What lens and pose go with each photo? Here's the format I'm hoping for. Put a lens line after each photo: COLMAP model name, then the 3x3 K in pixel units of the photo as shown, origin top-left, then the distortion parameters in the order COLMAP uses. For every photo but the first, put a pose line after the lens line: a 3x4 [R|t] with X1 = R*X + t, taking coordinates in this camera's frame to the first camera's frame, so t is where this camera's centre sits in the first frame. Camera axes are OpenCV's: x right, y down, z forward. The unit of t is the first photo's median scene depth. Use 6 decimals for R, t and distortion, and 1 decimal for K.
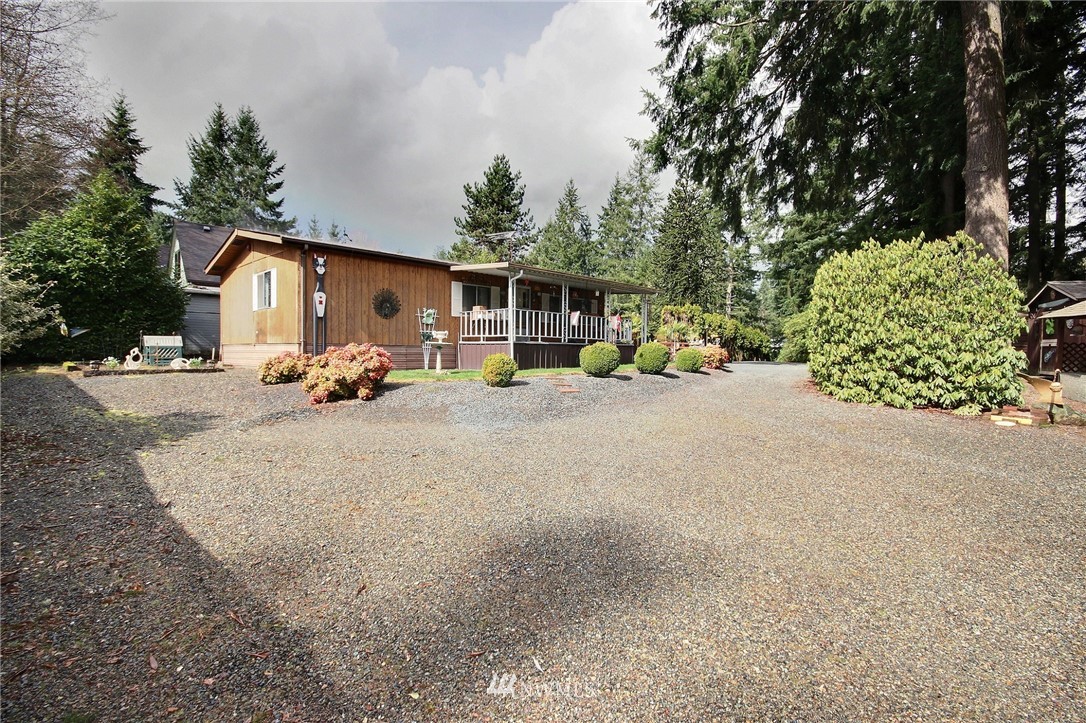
lens RADIAL K [[503.3, 0, 553.1], [0, 503.3, 358.7], [0, 0, 1]] dist [0.000921, -0.008003]
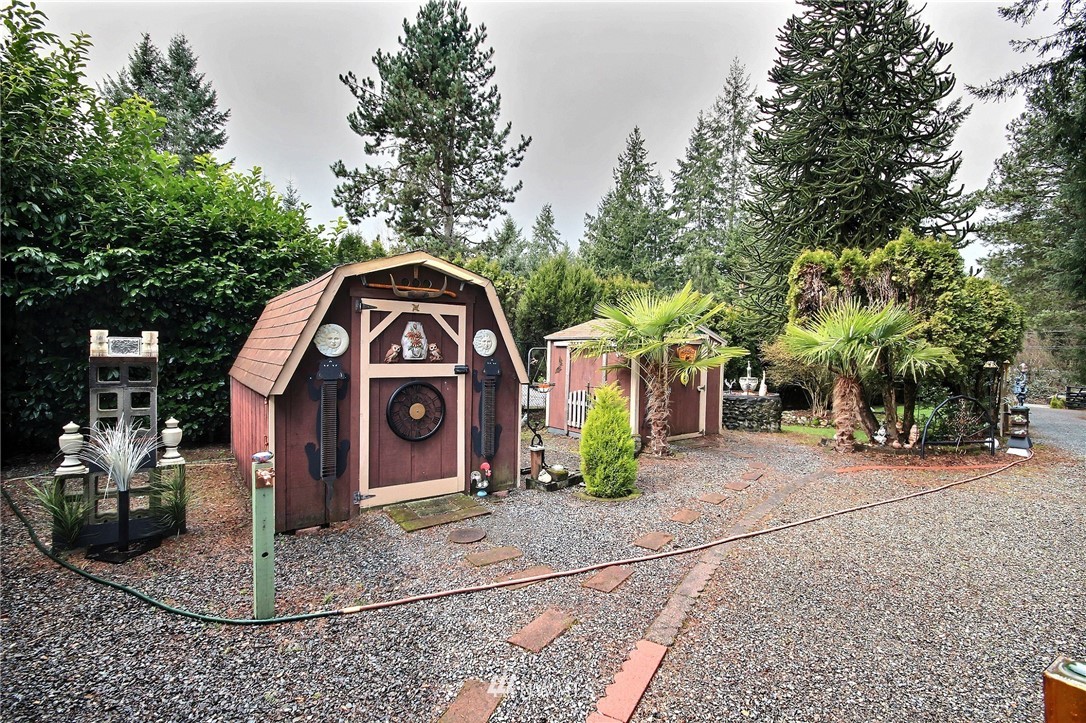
lens RADIAL K [[503.3, 0, 550.8], [0, 503.3, 364.4], [0, 0, 1]] dist [0.000921, -0.008003]
pose [[0.983920, 0.007614, -0.178445, 0.051694], [-0.005616, 0.999916, 0.011701, -0.016666], [0.178519, -0.010510, 0.983880, 0.270259]]
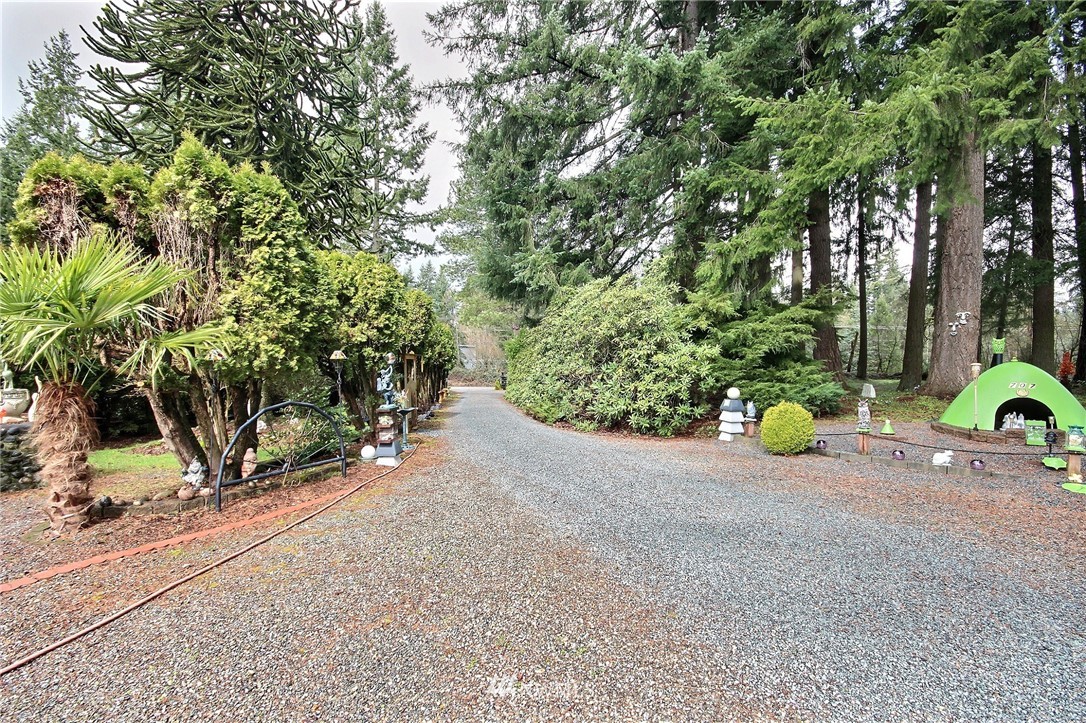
lens RADIAL K [[503.3, 0, 548.3], [0, 503.3, 367.7], [0, 0, 1]] dist [0.000921, -0.008003]
pose [[0.770752, -0.032142, 0.636324, 0.094422], [0.016498, 0.999399, 0.030499, -0.015933], [-0.636922, -0.013009, 0.770819, 0.305072]]
